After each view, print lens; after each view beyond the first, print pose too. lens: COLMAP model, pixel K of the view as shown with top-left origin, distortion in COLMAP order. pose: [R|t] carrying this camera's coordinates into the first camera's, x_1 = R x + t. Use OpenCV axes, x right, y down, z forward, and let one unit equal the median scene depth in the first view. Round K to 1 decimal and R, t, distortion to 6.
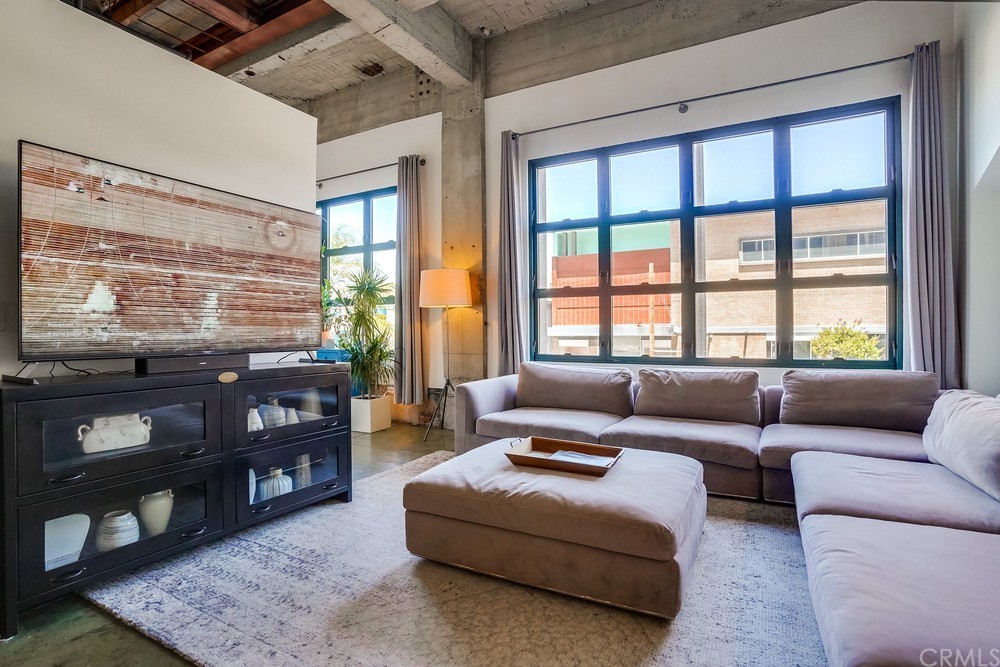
lens RADIAL K [[499.1, 0, 504.9], [0, 499.1, 338.2], [0, 0, 1]] dist [-0.065719, 0.024697]
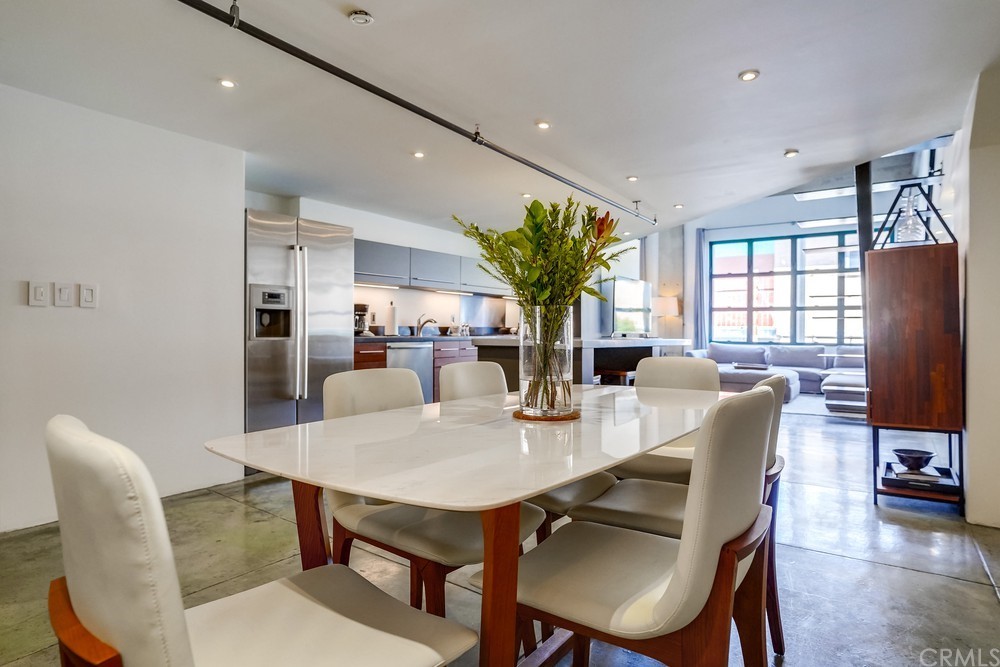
lens RADIAL K [[575.9, 0, 506.0], [0, 575.9, 330.1], [0, 0, 1]] dist [-0.002642, -0.000300]
pose [[0.992466, 0.016653, -0.121386, -0.822070], [-0.018750, 0.999694, -0.016159, 0.077255], [0.121079, 0.018313, 0.992474, -2.378292]]
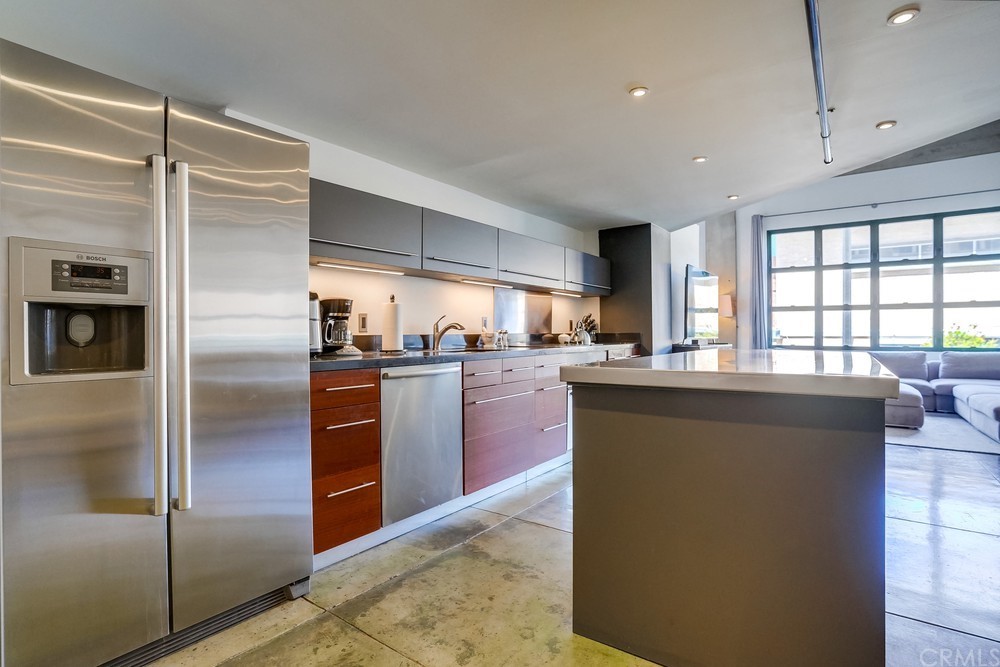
lens RADIAL K [[504.0, 0, 492.2], [0, 504.0, 331.8], [0, 0, 1]] dist [-0.050637, 0.011515]
pose [[0.988929, 0.007461, -0.148199, -1.104643], [-0.009961, 0.999820, -0.016140, 0.043913], [0.148052, 0.017437, 0.988826, -1.425326]]
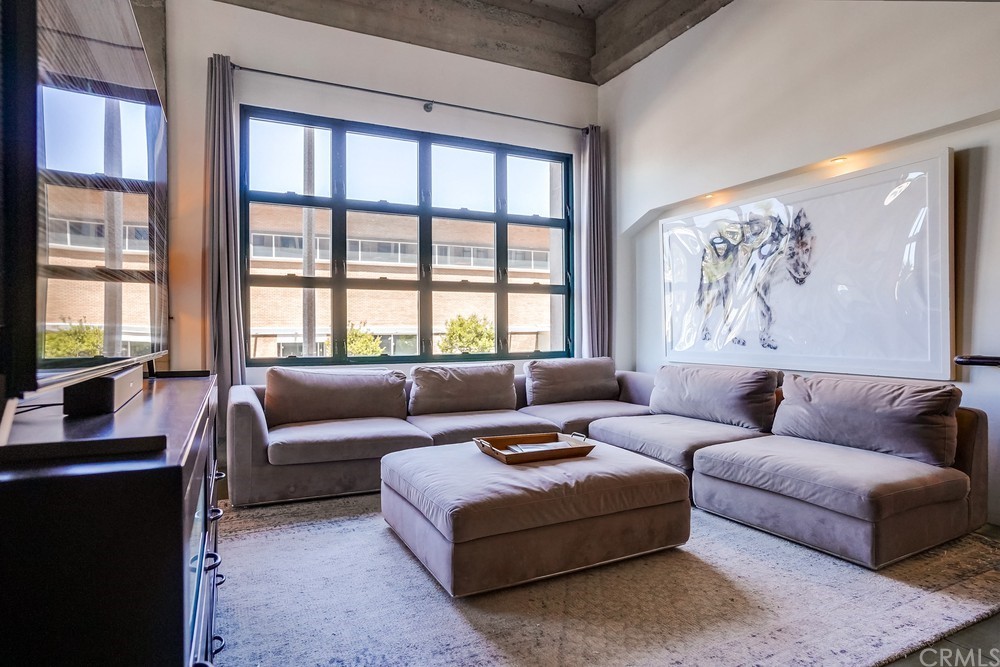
lens RADIAL K [[560.4, 0, 490.3], [0, 560.4, 333.3], [0, 0, 1]] dist [-0.024840, 0.011747]
pose [[0.591497, 0.000384, 0.806307, -0.729362], [0.011024, 0.999903, -0.008564, 0.010522], [-0.806232, 0.013954, 0.591435, 0.331332]]
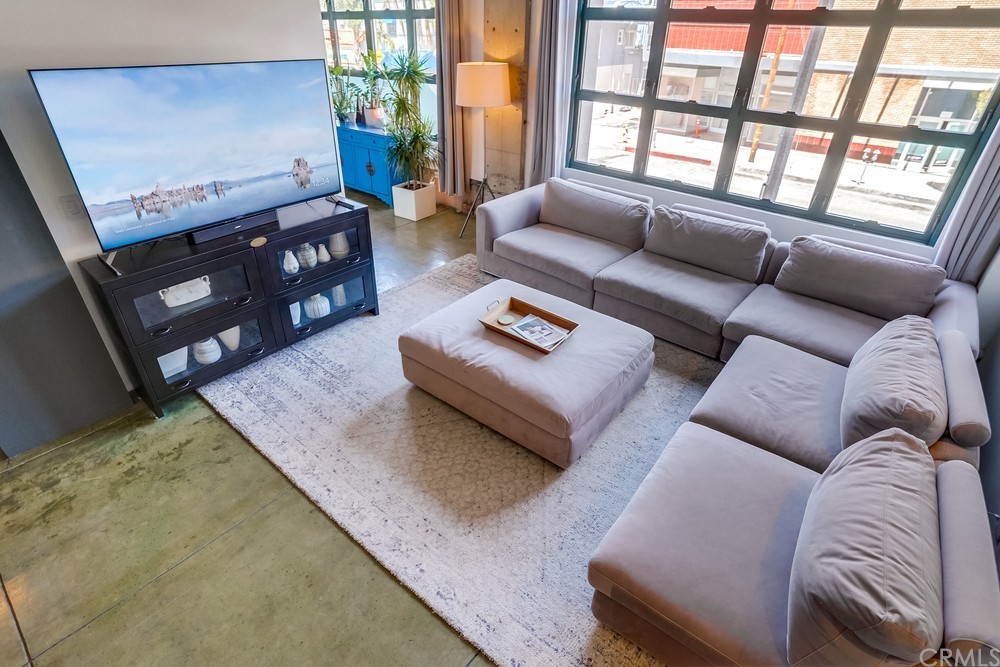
lens RADIAL K [[504.0, 0, 503.7], [0, 504.0, 330.6], [0, 0, 1]] dist [-0.050637, 0.011515]
pose [[0.981128, 0.123184, -0.149041, 0.211923], [-0.029646, 0.857522, 0.513593, -0.325803], [0.191072, -0.499482, 0.844990, -0.044662]]
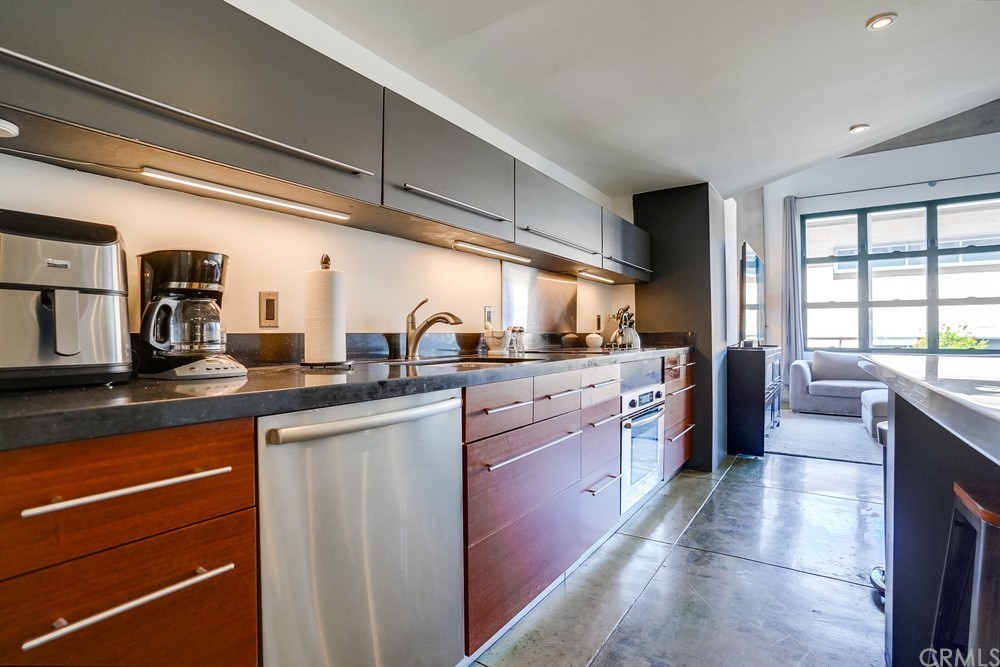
lens RADIAL K [[499.1, 0, 498.8], [0, 499.1, 330.7], [0, 0, 1]] dist [-0.065719, 0.024697]
pose [[0.995604, 0.005120, -0.093517, -1.238877], [-0.007364, 0.999693, -0.023666, 0.044602], [0.093368, 0.024251, 0.995336, -0.895702]]
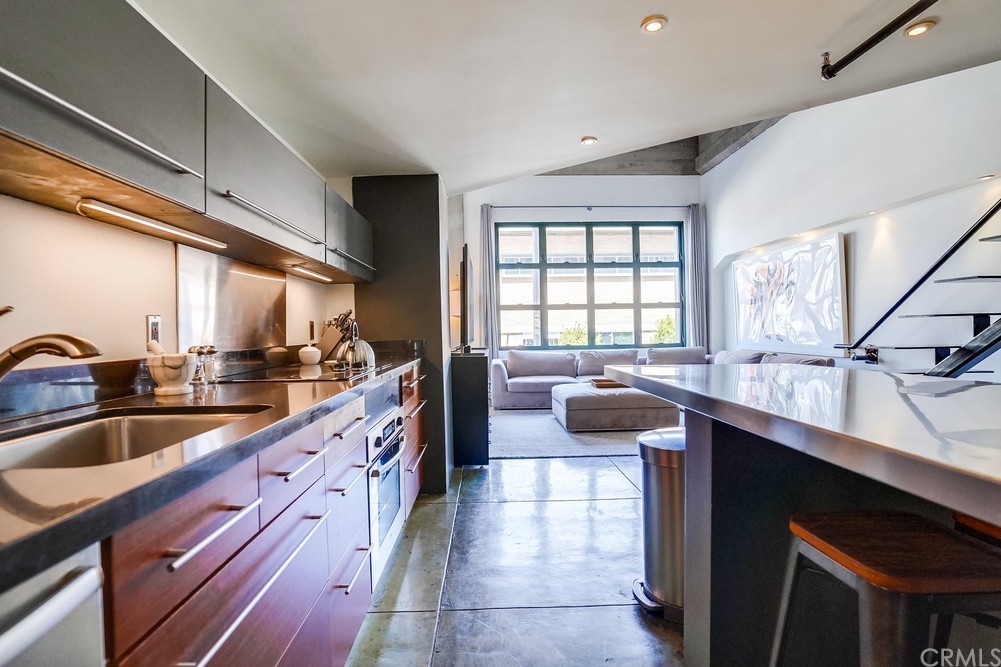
lens RADIAL K [[499.6, 0, 497.9], [0, 499.6, 331.1], [0, 0, 1]] dist [-0.065719, 0.024697]
pose [[0.869606, -0.008653, 0.493670, -1.277218], [0.017407, 0.999762, -0.013138, 0.010100], [-0.493439, 0.020019, 0.869550, -0.653239]]
